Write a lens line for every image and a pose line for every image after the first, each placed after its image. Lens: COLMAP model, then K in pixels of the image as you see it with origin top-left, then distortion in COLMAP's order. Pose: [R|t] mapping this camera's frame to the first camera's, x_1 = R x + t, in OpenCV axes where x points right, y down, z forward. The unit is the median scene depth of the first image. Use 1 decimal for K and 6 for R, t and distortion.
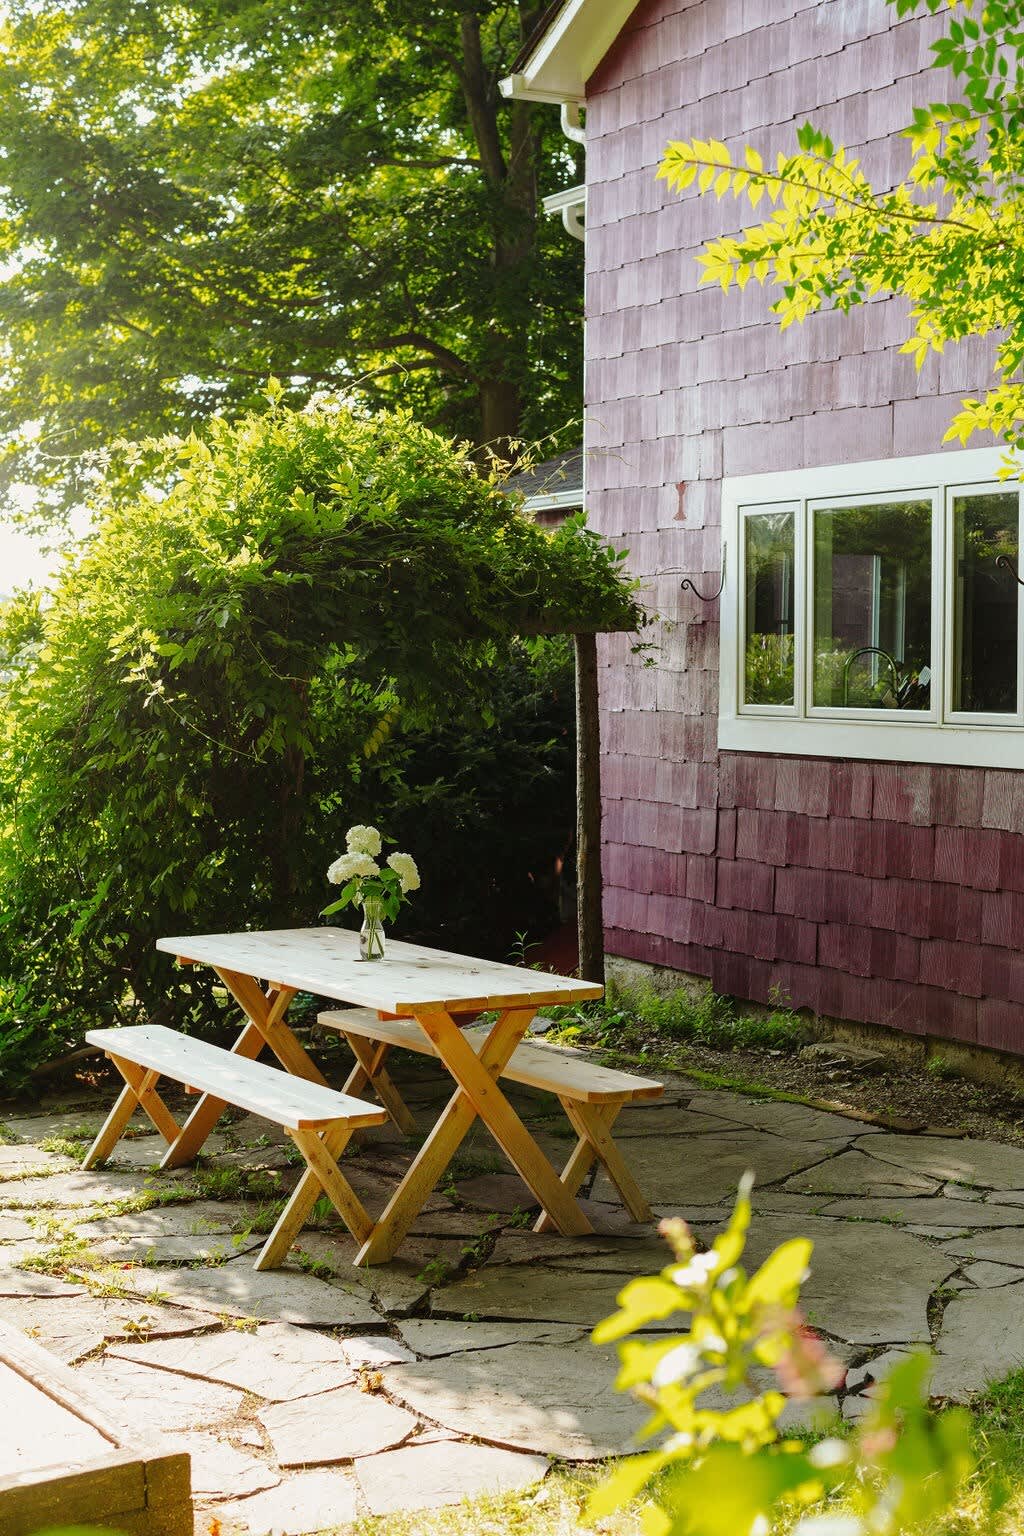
lens RADIAL K [[2214.8, 0, 515.6], [0, 2214.8, 760.1], [0, 0, 1]] dist [0.017437, 0.000000]
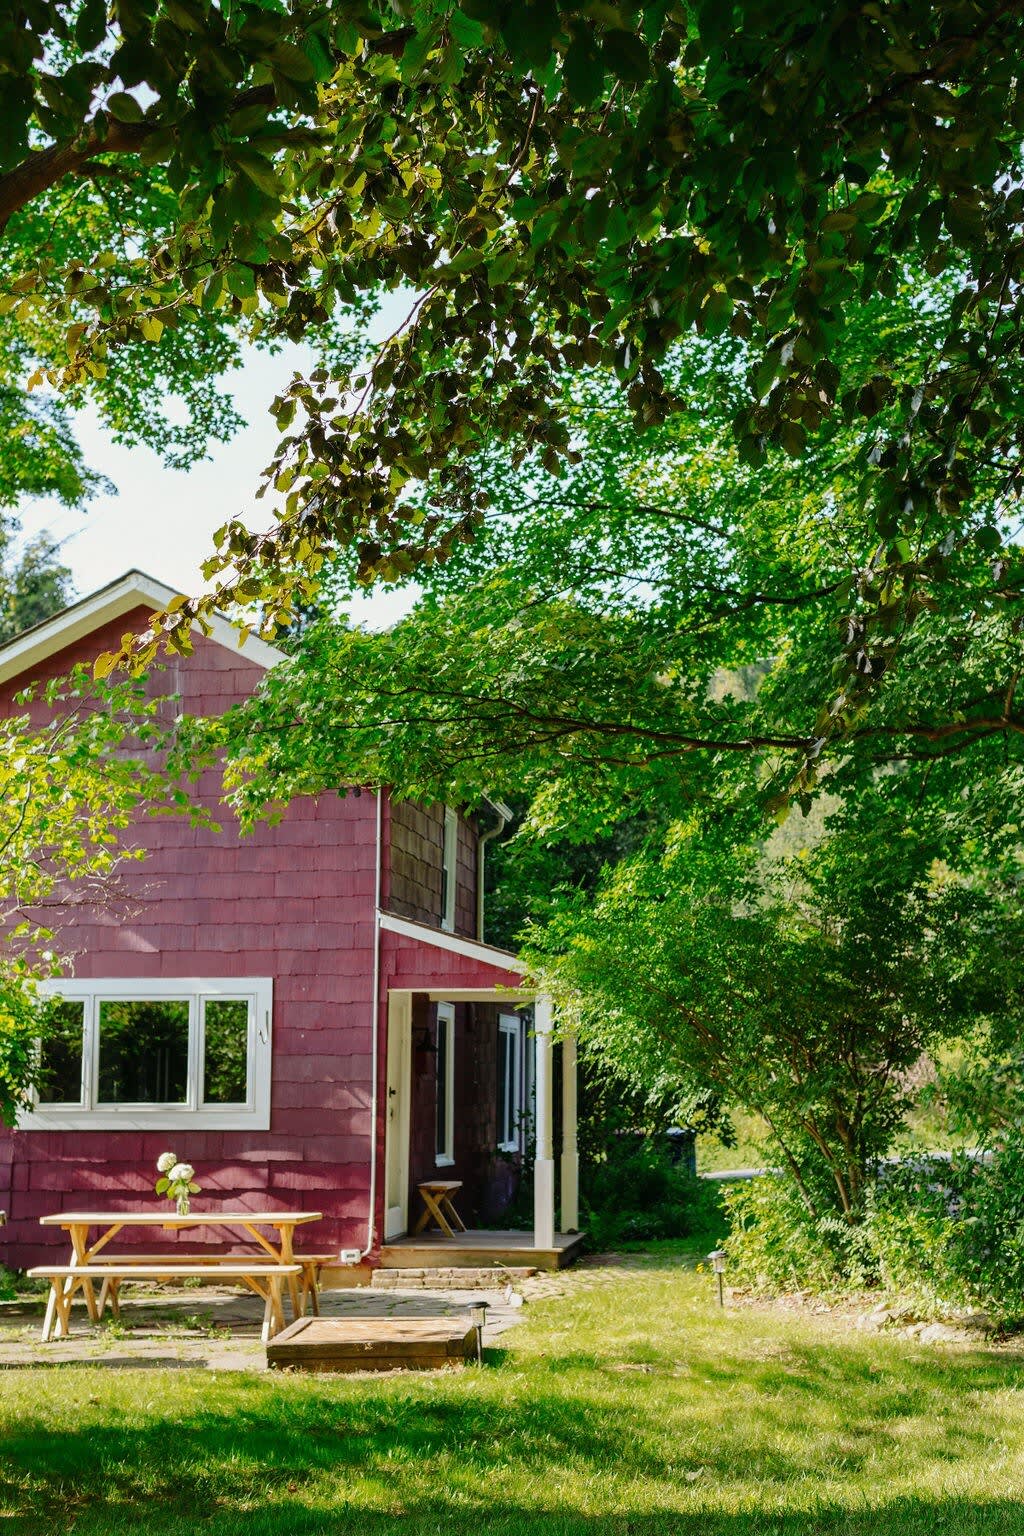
lens RADIAL K [[2214.8, 0, 518.4], [0, 2214.8, 763.4], [0, 0, 1]] dist [0.017437, 0.000000]
pose [[0.600843, 0.113071, 0.791330, -1.226927], [0.039736, 0.984497, -0.170843, 0.029158], [-0.798379, 0.134094, 0.587035, -0.466486]]
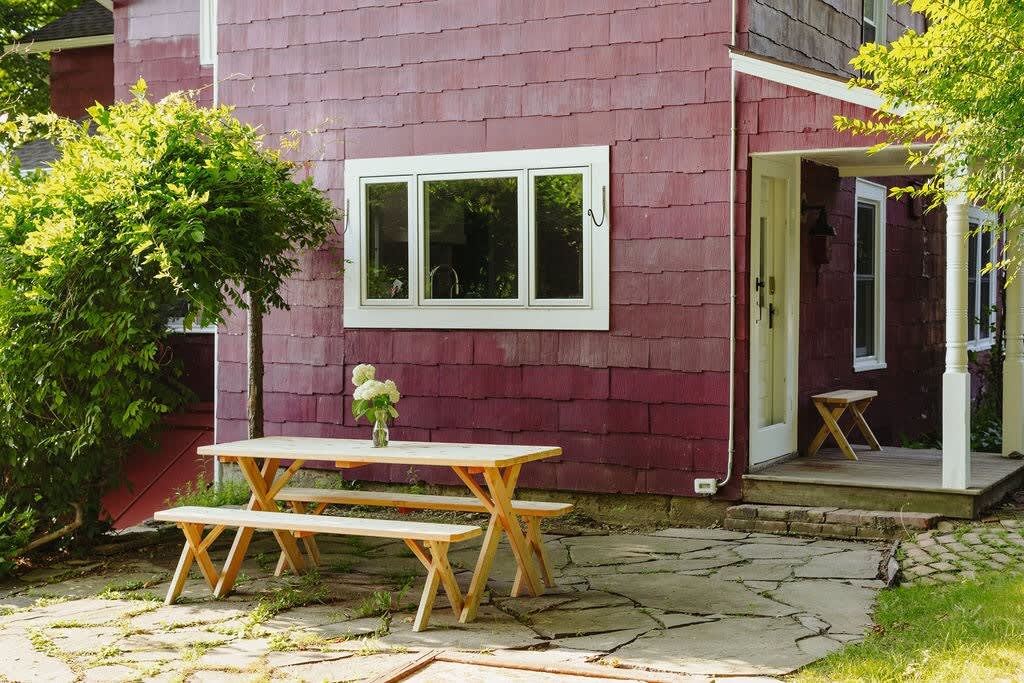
lens RADIAL K [[1476.5, 0, 516.5], [0, 1476.5, 345.9], [0, 0, 1]] dist [0.017437, 0.000000]
pose [[0.847460, -0.025072, 0.530266, -0.404558], [0.031752, 0.999490, -0.003487, 0.017402], [-0.529908, 0.019792, 0.847824, 0.027001]]
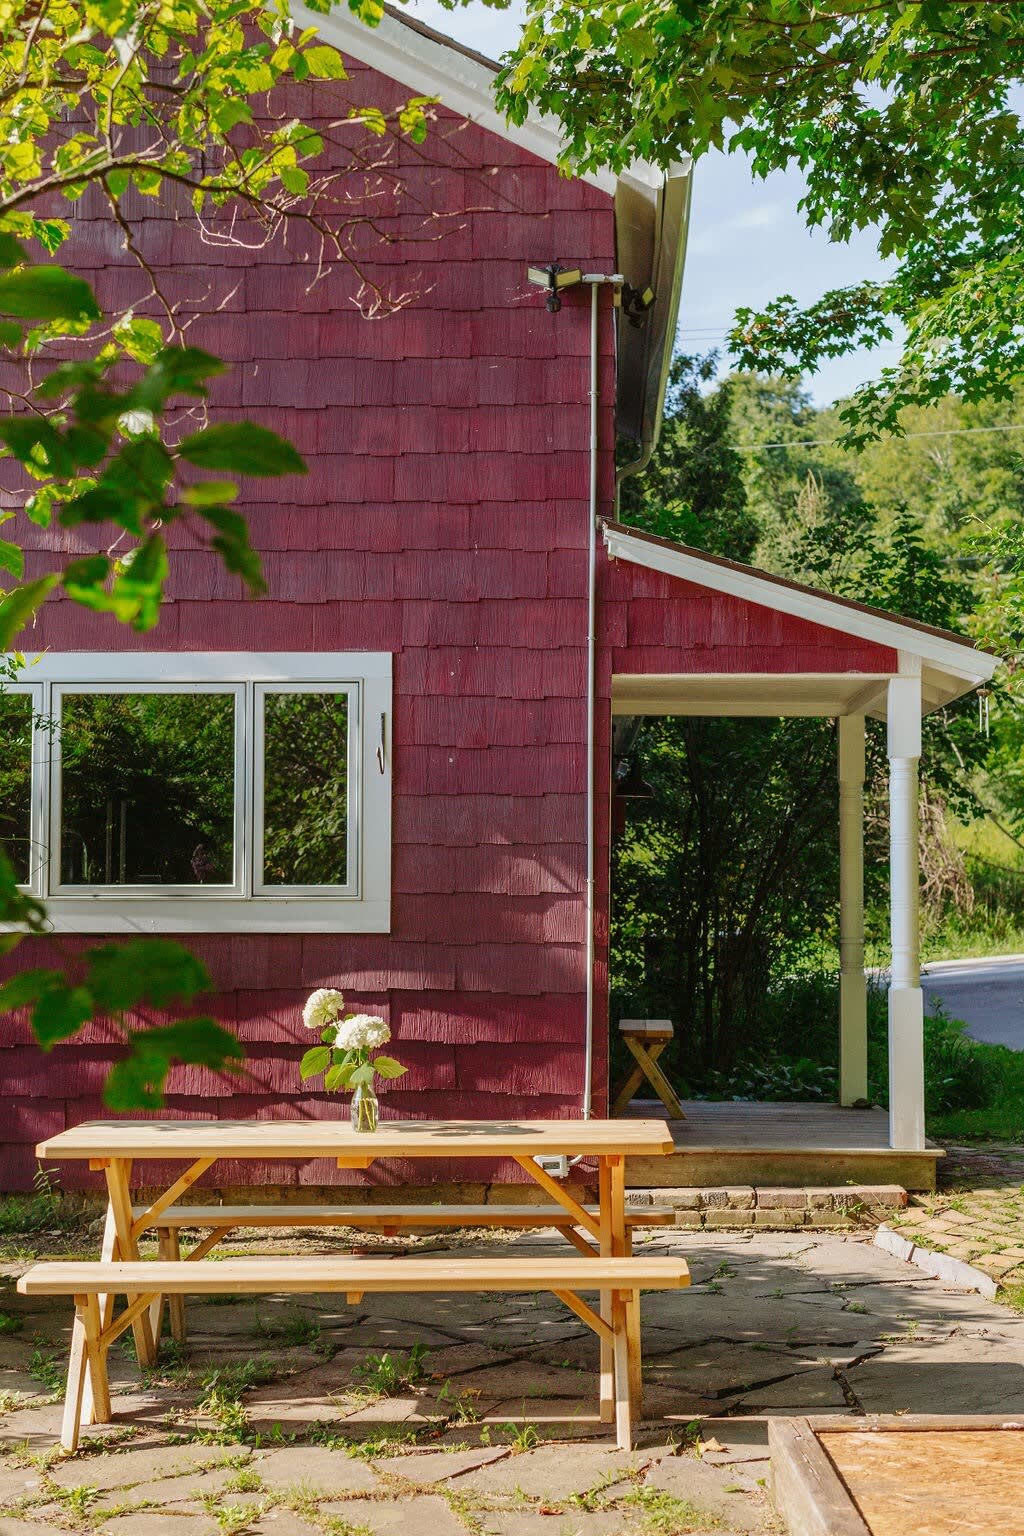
lens RADIAL K [[2214.8, 0, 512.7], [0, 2214.8, 773.8], [0, 0, 1]] dist [0.017437, 0.000000]
pose [[0.519351, 0.041495, 0.853553, -0.645669], [0.042357, 0.996343, -0.074209, 0.009614], [-0.853510, 0.074695, 0.515694, 0.300072]]
